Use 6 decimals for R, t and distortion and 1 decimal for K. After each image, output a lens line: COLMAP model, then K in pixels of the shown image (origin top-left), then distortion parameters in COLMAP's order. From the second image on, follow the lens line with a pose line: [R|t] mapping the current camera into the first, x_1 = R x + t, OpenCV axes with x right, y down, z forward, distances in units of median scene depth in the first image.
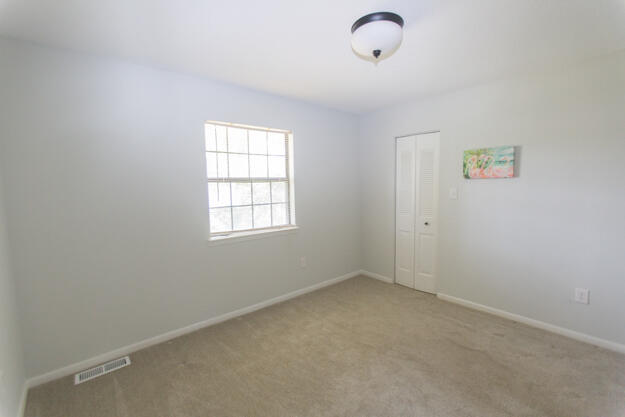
lens RADIAL K [[276.7, 0, 308.4], [0, 276.7, 208.4], [0, 0, 1]] dist [-0.017546, 0.012632]
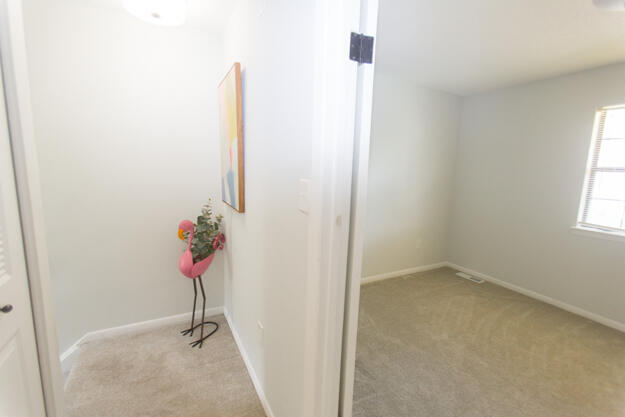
lens RADIAL K [[276.7, 0, 308.4], [0, 276.7, 208.4], [0, 0, 1]] dist [-0.017546, 0.012632]
pose [[-0.218844, 0.155698, -0.963258, 0.792306], [-0.120760, 0.975276, 0.185076, -0.024457], [0.968258, 0.156826, -0.194631, 0.216652]]
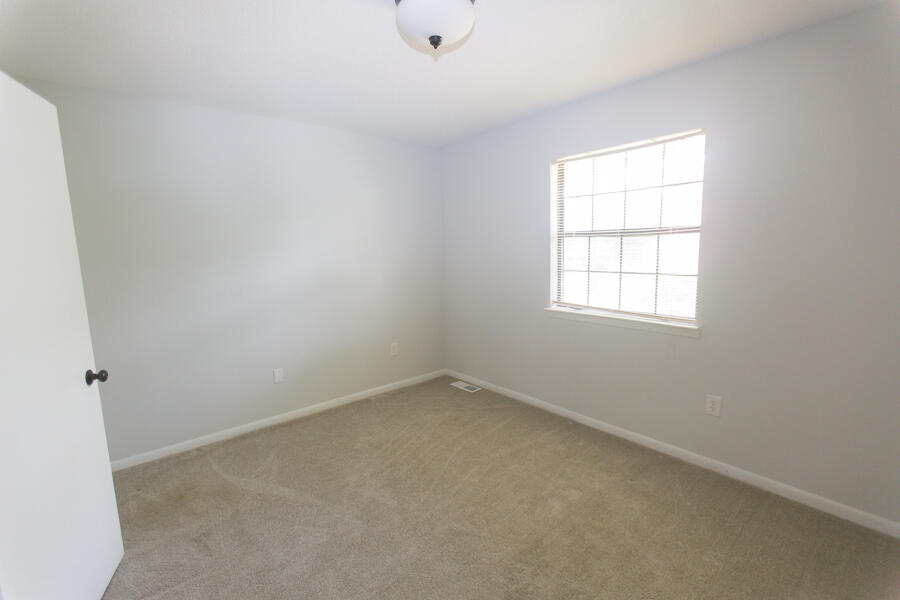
lens RADIAL K [[398.4, 0, 444.0], [0, 398.4, 299.8], [0, 0, 1]] dist [-0.017546, 0.012632]
pose [[-0.017165, 0.151708, -0.988276, 0.772866], [-0.061213, 0.986408, 0.152484, -0.070175], [0.997977, 0.063113, -0.007645, 0.659272]]
